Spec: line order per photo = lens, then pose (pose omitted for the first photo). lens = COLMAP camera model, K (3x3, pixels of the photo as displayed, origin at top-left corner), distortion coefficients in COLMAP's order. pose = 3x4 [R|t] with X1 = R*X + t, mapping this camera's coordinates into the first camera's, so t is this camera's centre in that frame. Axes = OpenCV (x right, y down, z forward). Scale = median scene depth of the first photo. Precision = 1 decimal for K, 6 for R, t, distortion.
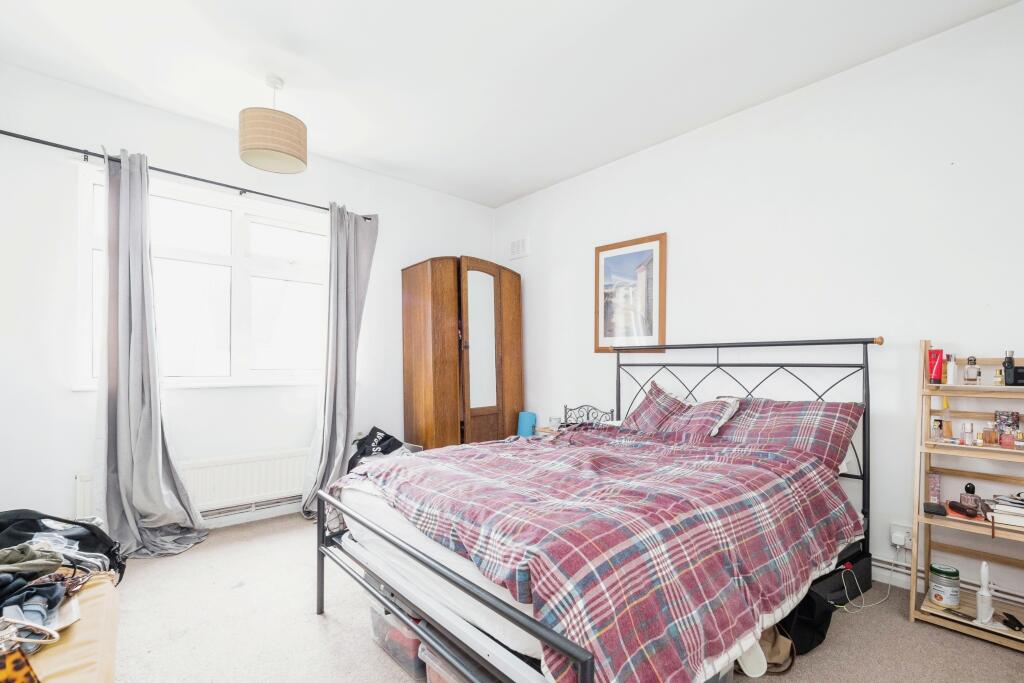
lens RADIAL K [[431.5, 0, 498.5], [0, 431.5, 364.2], [0, 0, 1]] dist [0.000019, -0.000010]
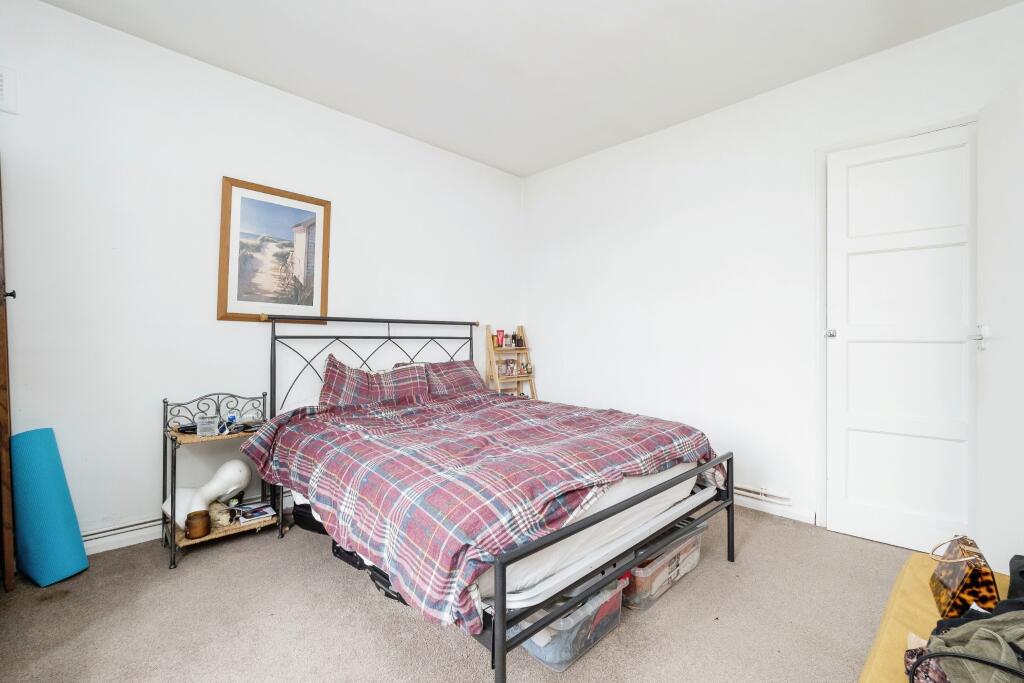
lens RADIAL K [[397.0, 0, 510.9], [0, 397.0, 339.6], [0, 0, 1]] dist [0.000125, -0.000021]
pose [[0.022276, -0.004082, 0.999744, -0.493450], [-0.004041, 0.999983, 0.004173, 0.001267], [-0.999744, -0.004133, 0.022259, 0.561811]]
